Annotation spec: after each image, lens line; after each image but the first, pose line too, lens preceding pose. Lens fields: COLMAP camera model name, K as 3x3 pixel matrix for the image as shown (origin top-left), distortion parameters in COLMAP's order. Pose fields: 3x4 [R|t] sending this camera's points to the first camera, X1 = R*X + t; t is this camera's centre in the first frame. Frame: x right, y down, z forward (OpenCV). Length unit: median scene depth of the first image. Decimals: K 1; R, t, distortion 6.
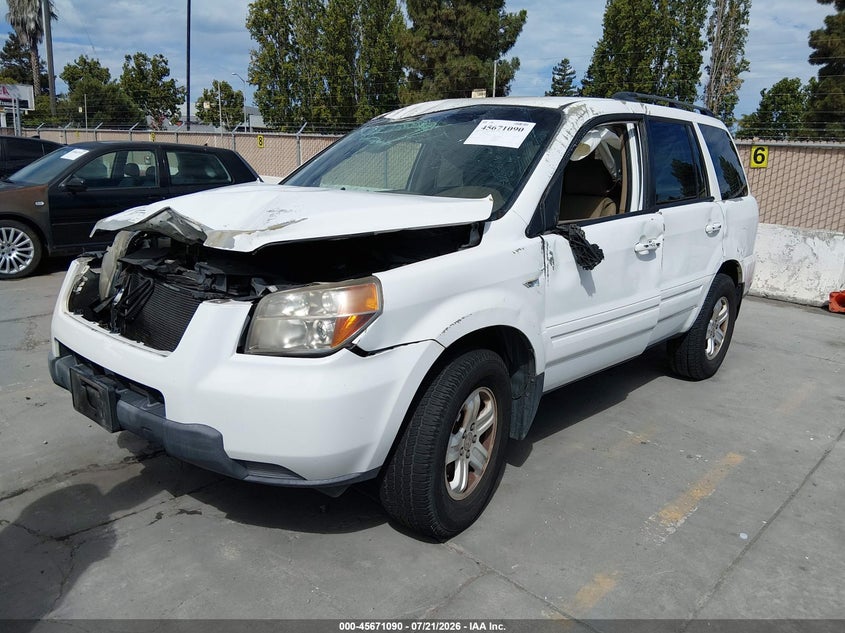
lens RADIAL K [[643.1, 0, 421.4], [0, 643.1, 299.1], [0, 0, 1]] dist [0.099268, -0.168461]
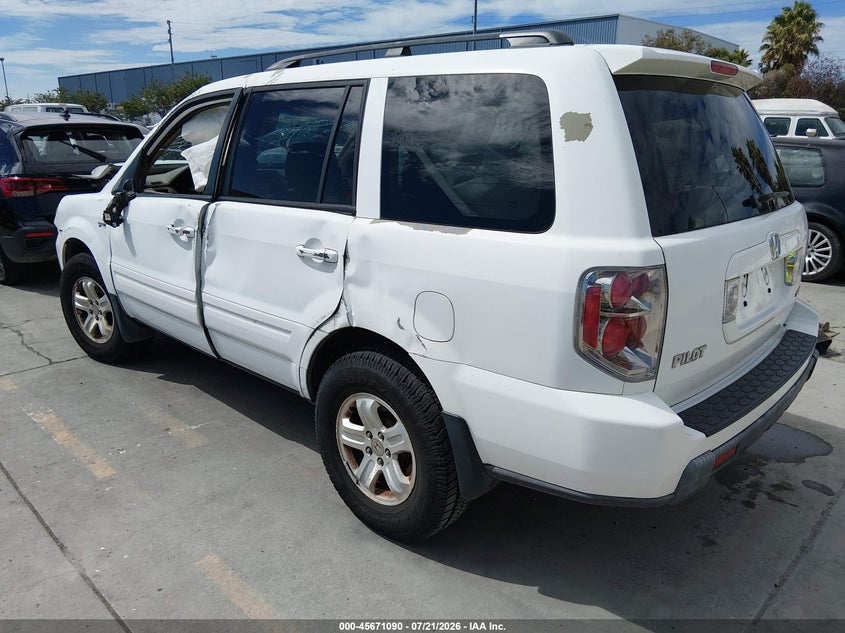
lens RADIAL K [[639.5, 0, 422.5], [0, 639.5, 316.5], [0, 0, 1]] dist [0.062620, -0.087122]
pose [[-0.010615, 0.243344, -0.969882, 1.068308], [-0.230602, 0.943196, 0.239173, -0.226042], [0.972990, 0.226195, 0.046103, 1.110269]]
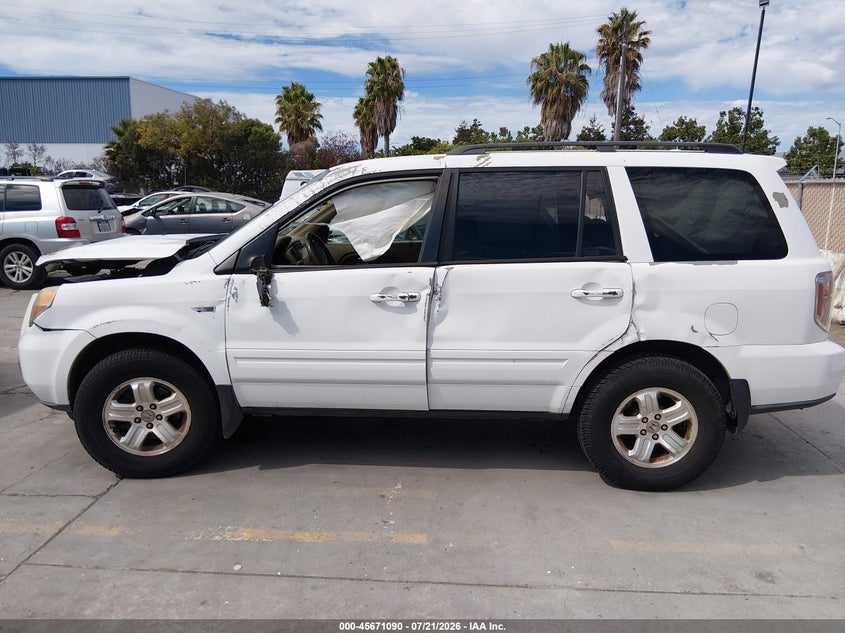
lens RADIAL K [[632.3, 0, 422.5], [0, 632.3, 316.5], [0, 0, 1]] dist [0.113534, -0.187833]
pose [[0.647187, 0.111530, -0.754129, 0.928785], [-0.149177, 0.988643, 0.018191, -0.064834], [0.747593, 0.100726, 0.656475, 0.328237]]
